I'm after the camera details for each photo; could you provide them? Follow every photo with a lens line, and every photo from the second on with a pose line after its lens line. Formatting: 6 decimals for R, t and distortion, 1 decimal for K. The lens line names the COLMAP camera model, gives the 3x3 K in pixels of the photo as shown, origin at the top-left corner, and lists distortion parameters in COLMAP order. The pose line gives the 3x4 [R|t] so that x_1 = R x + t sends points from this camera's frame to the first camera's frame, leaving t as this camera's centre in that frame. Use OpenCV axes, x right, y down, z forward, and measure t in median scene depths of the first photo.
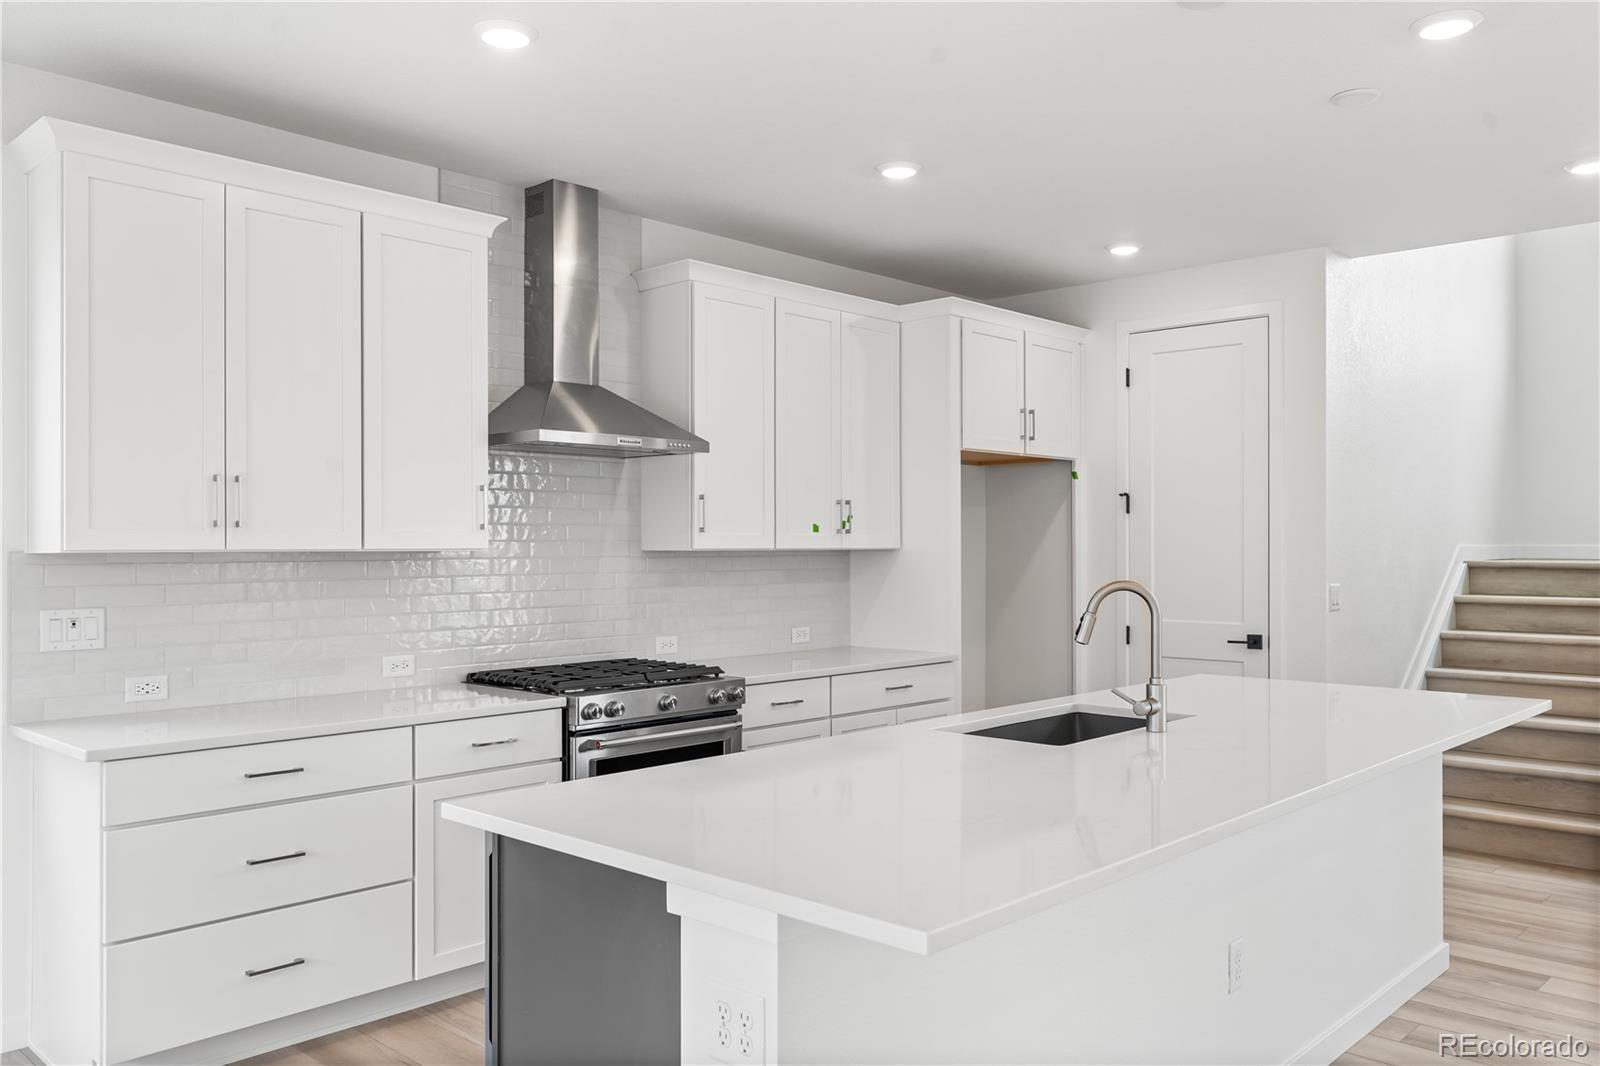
lens RADIAL K [[1239.0, 0, 800.2], [0, 1239.0, 541.3], [0, 0, 1]] dist [-0.008734, -0.001652]
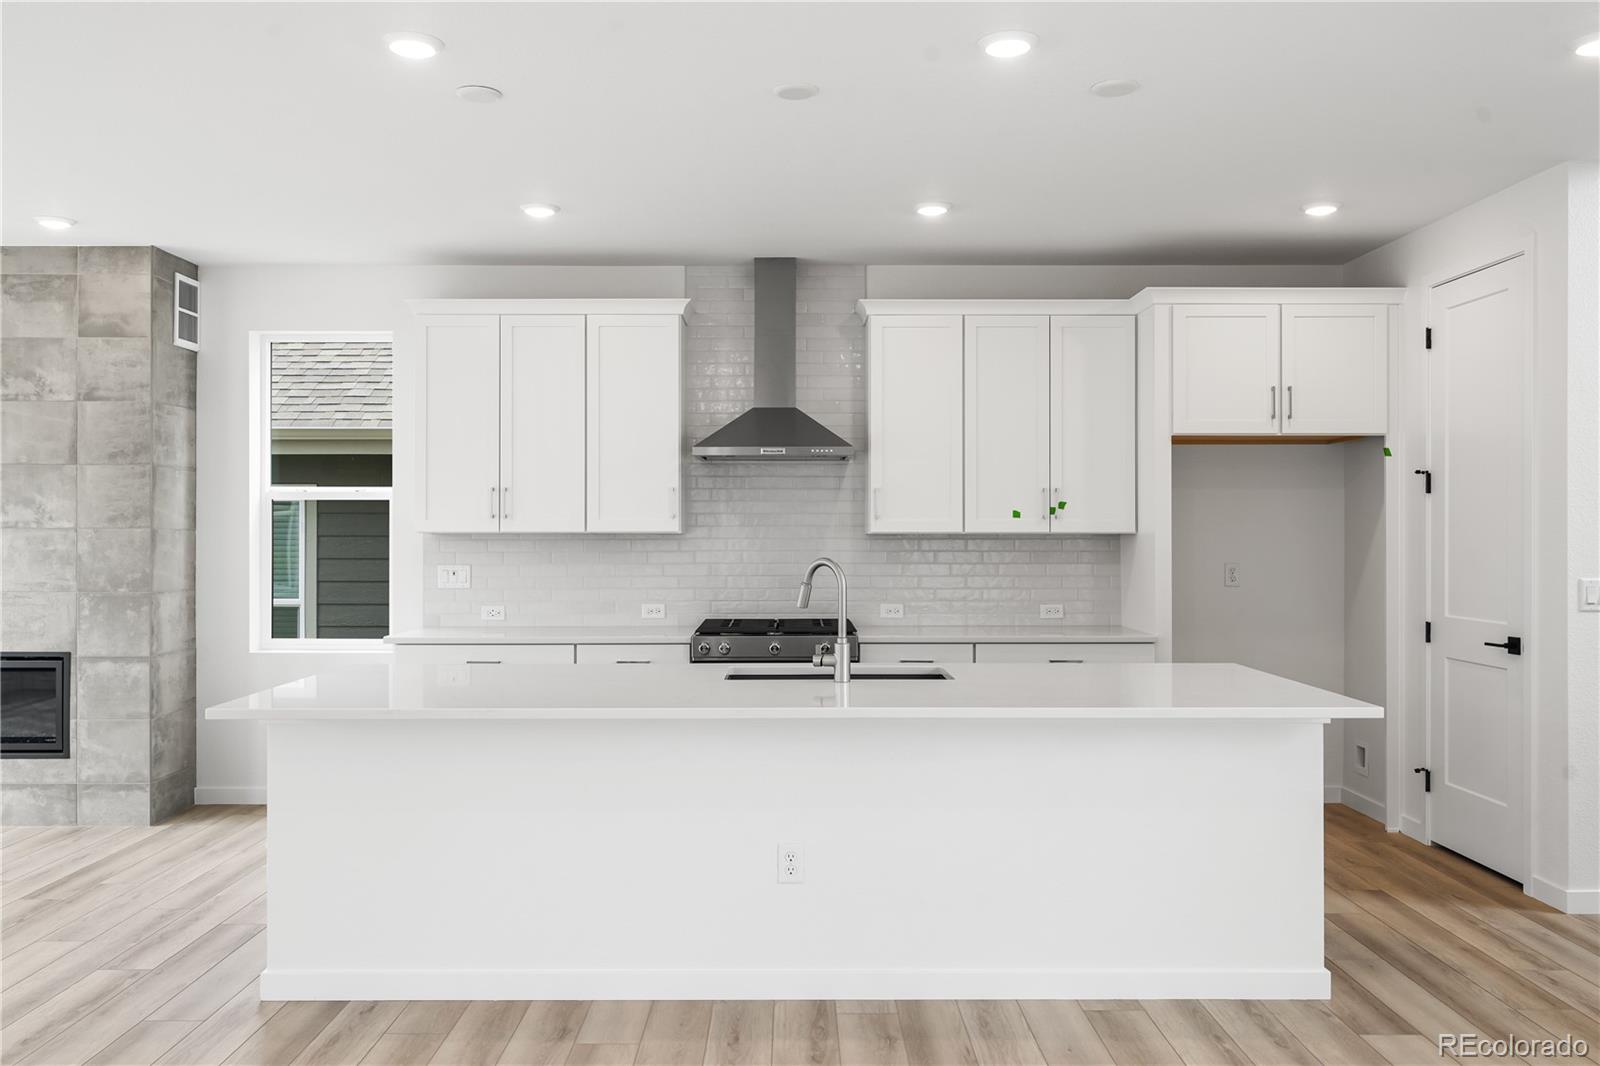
lens RADIAL K [[1291.3, 0, 799.1], [0, 1291.3, 526.2], [0, 0, 1]] dist [0.003293, -0.005428]
pose [[0.690586, -0.000493, -0.723250, 0.796157], [0.001491, 0.999999, 0.000743, -0.000867], [0.723249, -0.001591, 0.690586, 0.058125]]
